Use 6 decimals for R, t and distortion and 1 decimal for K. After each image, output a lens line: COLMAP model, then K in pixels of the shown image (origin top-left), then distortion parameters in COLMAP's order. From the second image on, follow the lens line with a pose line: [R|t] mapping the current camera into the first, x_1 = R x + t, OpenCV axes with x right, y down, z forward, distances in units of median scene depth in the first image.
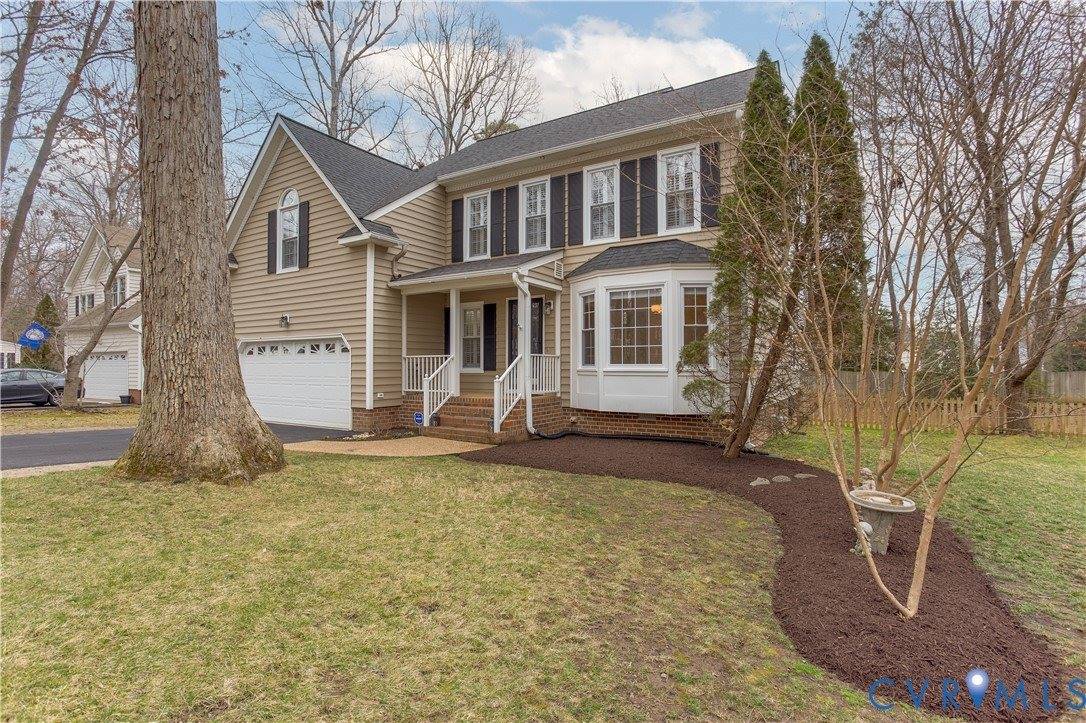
lens RADIAL K [[537.4, 0, 543.0], [0, 537.4, 361.5], [0, 0, 1]] dist [-0.002170, -0.000085]
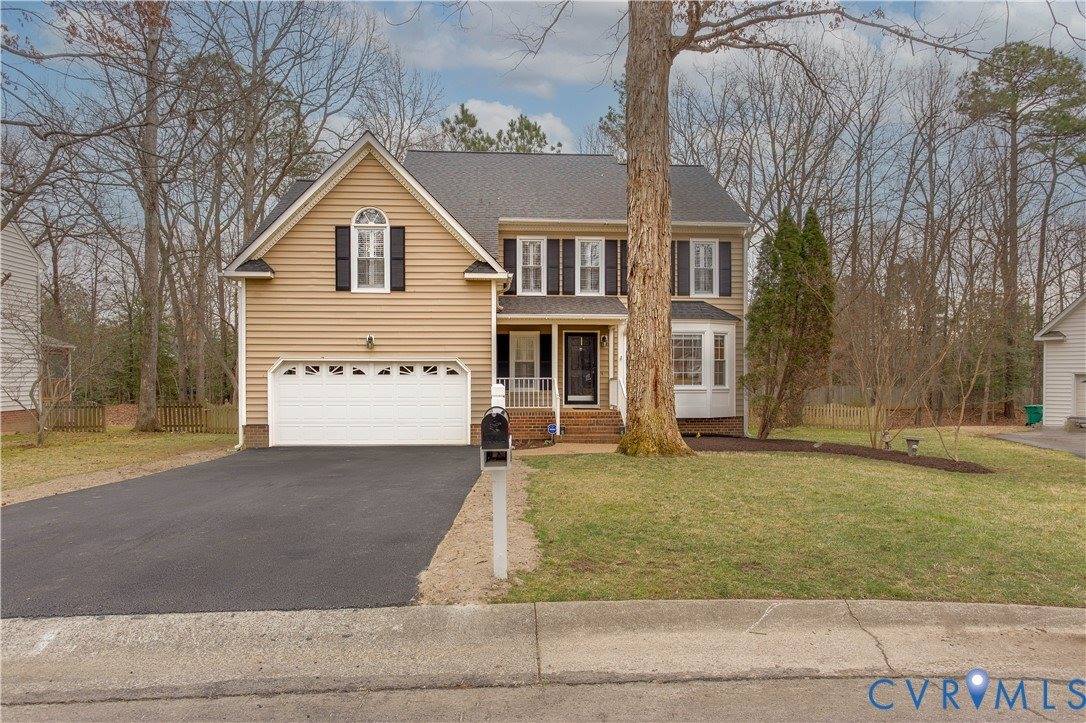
lens RADIAL K [[660.3, 0, 544.5], [0, 660.3, 400.4], [0, 0, 1]] dist [0.002005, -0.000690]
pose [[0.802558, -0.019550, 0.596254, -1.063047], [-0.005687, 0.999167, 0.040416, -0.020636], [-0.596547, -0.035827, 0.801778, -0.196329]]
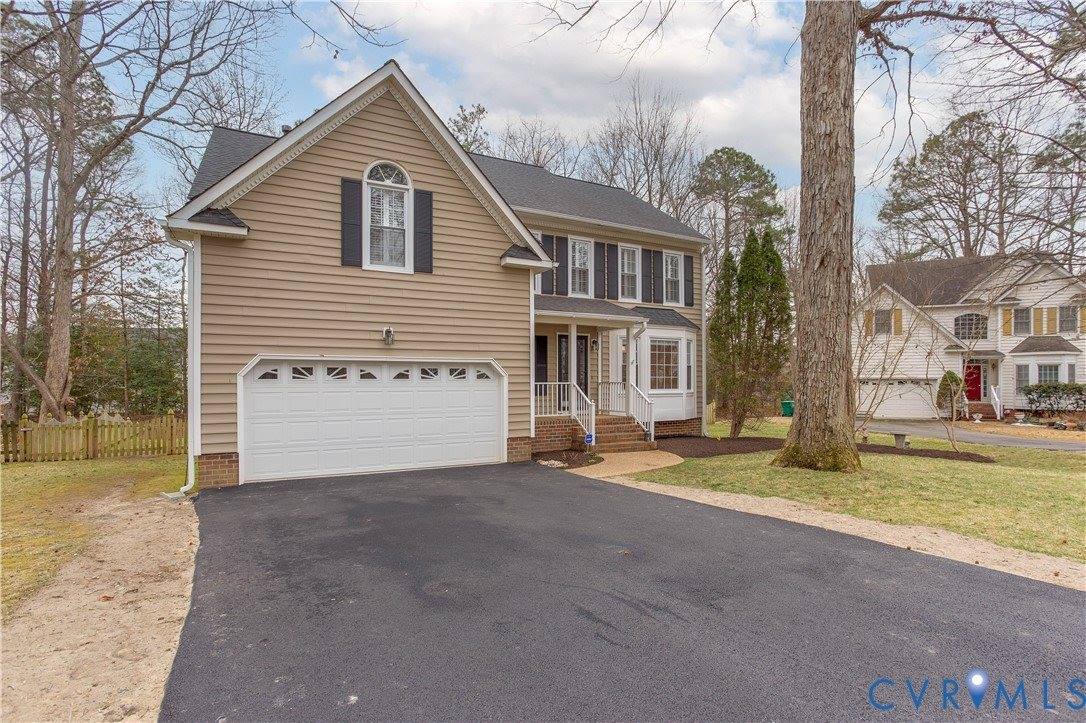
lens RADIAL K [[534.0, 0, 544.7], [0, 534.0, 387.7], [0, 0, 1]] dist [-0.010433, 0.000085]
pose [[0.488525, -0.008478, 0.872509, -1.149225], [-0.004143, 0.999919, 0.012036, -0.013828], [-0.872540, -0.009495, 0.488450, 0.491376]]
